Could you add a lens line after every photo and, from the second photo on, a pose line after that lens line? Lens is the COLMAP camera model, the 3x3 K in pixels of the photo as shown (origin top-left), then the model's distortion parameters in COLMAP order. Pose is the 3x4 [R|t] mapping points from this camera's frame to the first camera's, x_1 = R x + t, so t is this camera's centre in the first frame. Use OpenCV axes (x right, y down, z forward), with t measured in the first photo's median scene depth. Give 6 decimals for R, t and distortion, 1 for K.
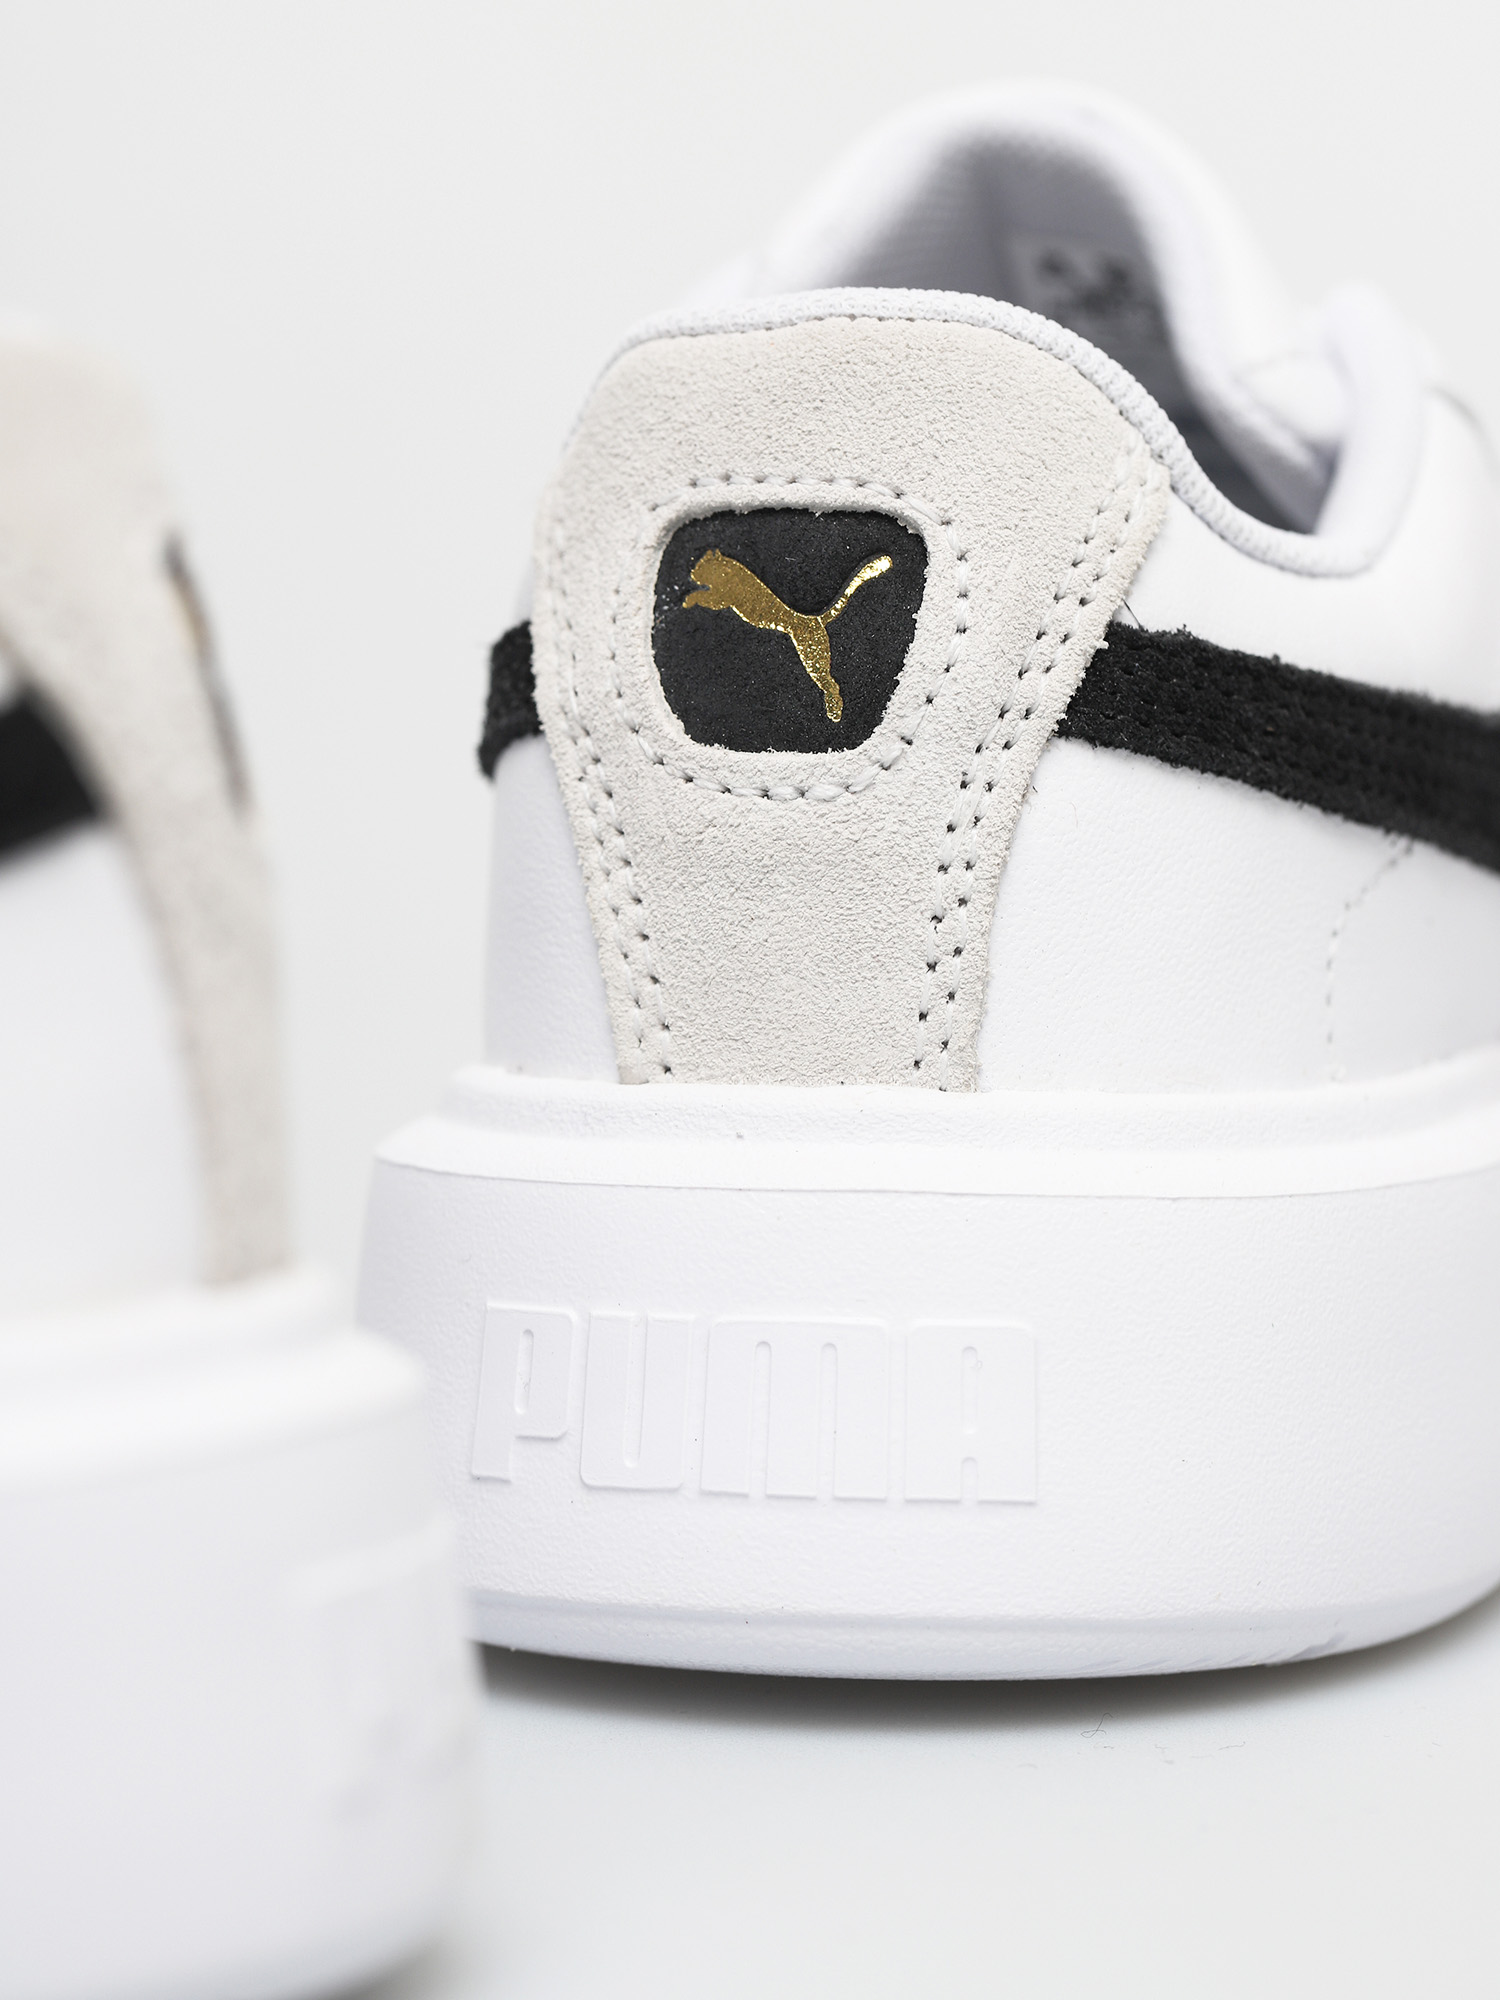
lens RADIAL K [[7645.5, 0, 750.0], [0, 7645.5, 1000.0], [0, 0, 1]] dist [-0.044352, 0.087258]
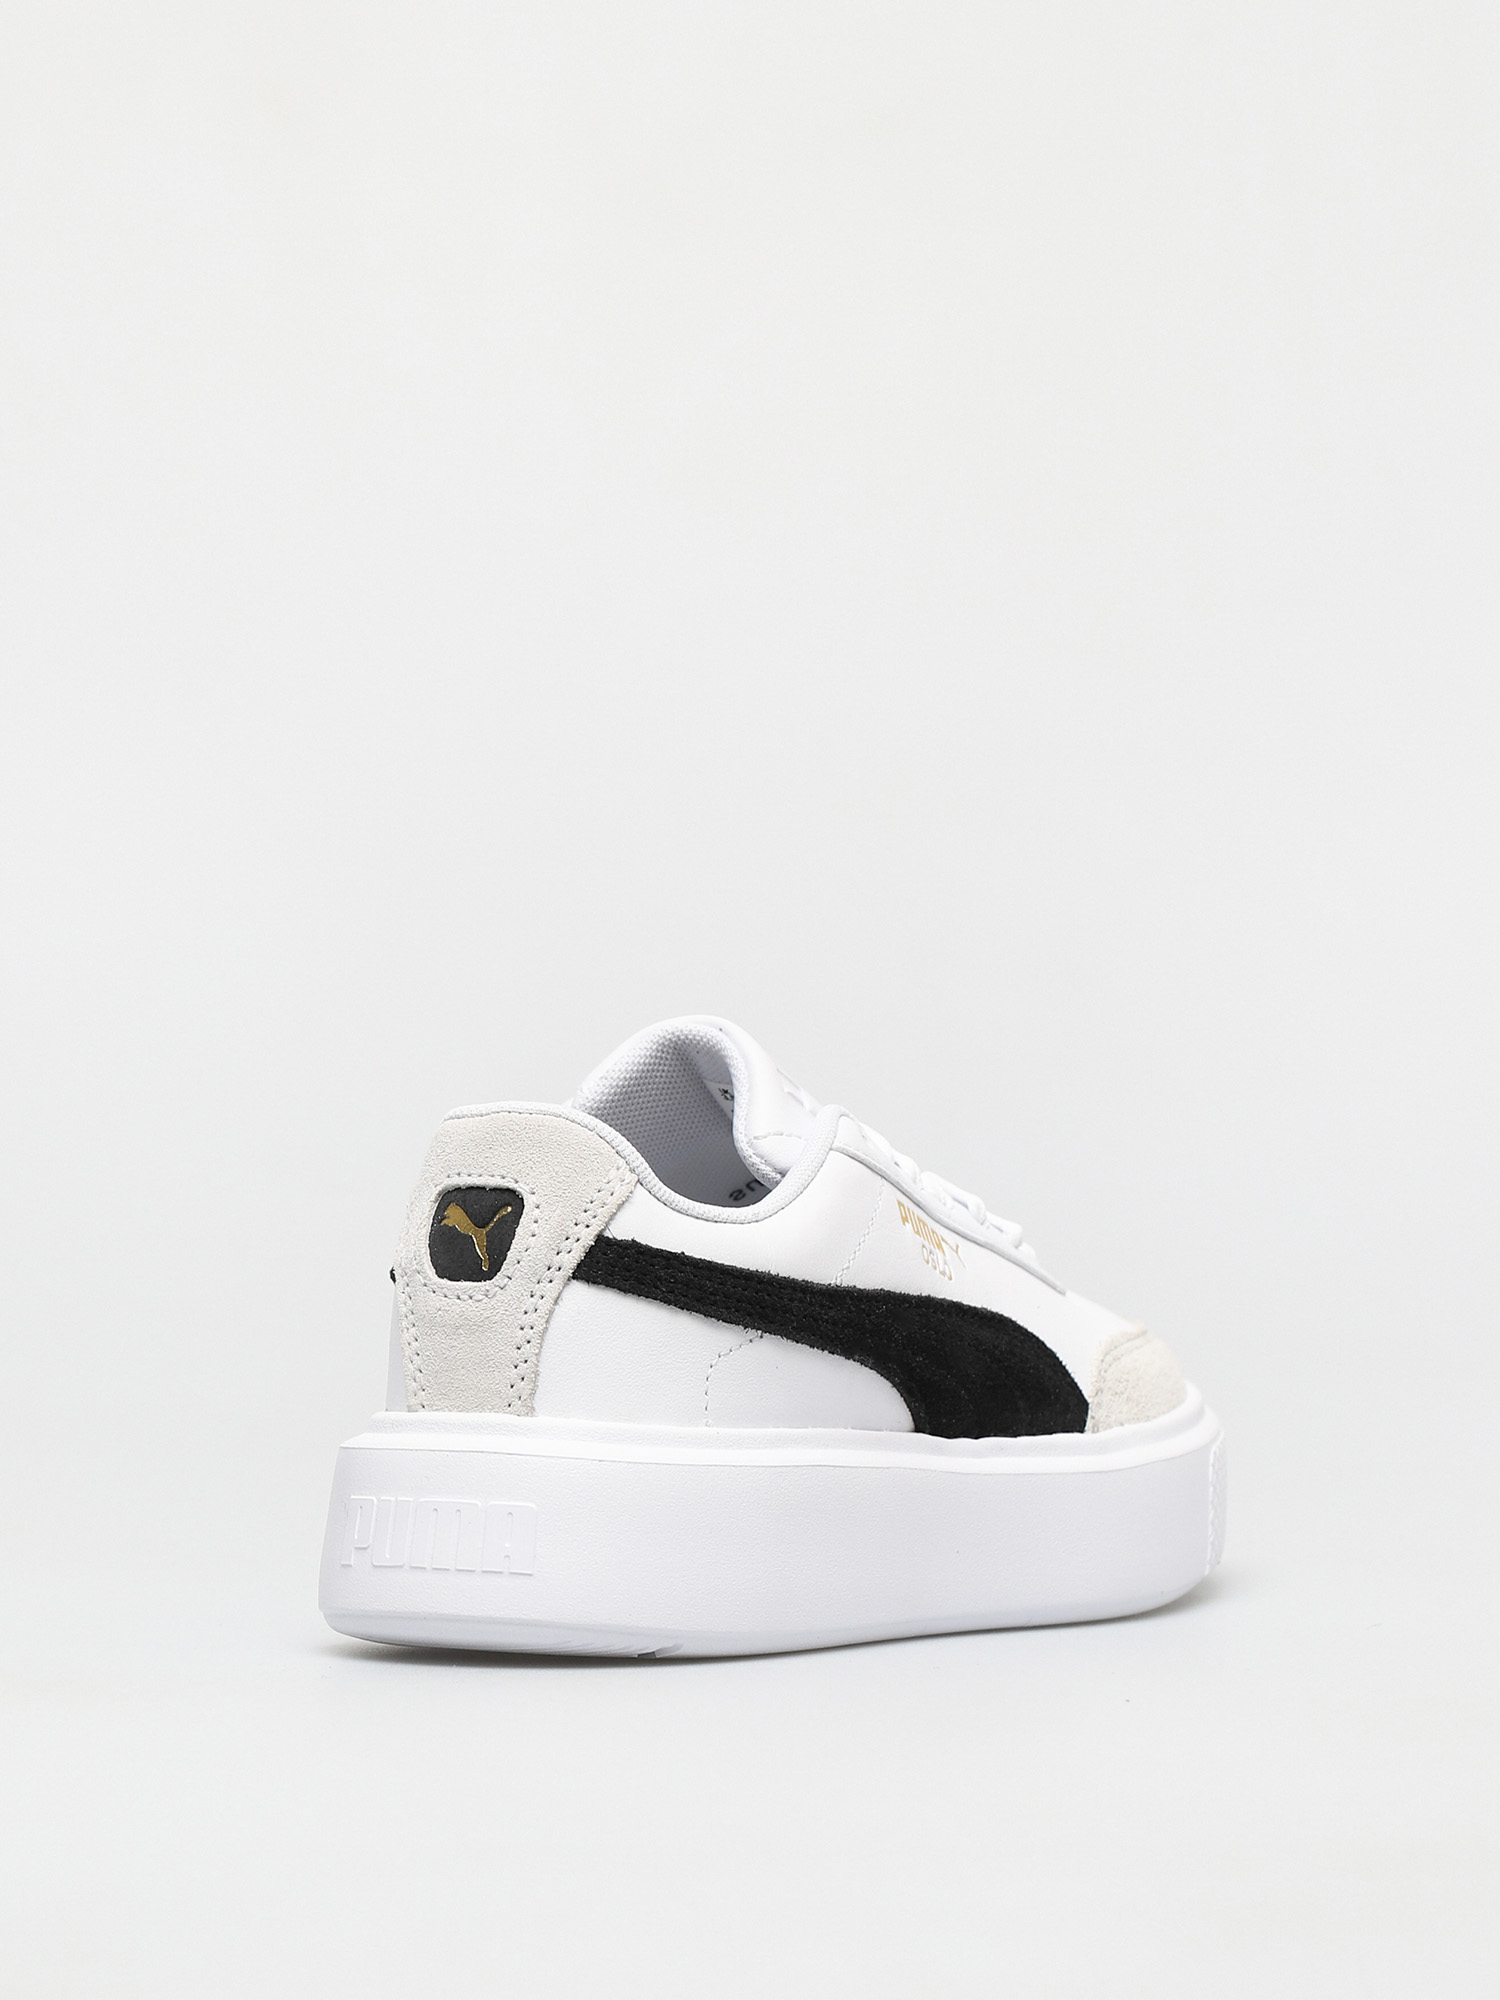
lens RADIAL K [[7645.5, 0, 750.0], [0, 7645.5, 1000.0], [0, 0, 1]] dist [-0.044352, 0.087258]
pose [[0.965973, 0.015826, -0.258159, 0.749708], [-0.044981, 0.993195, -0.107423, 0.143362], [0.254702, 0.115380, 0.960112, -1.428282]]
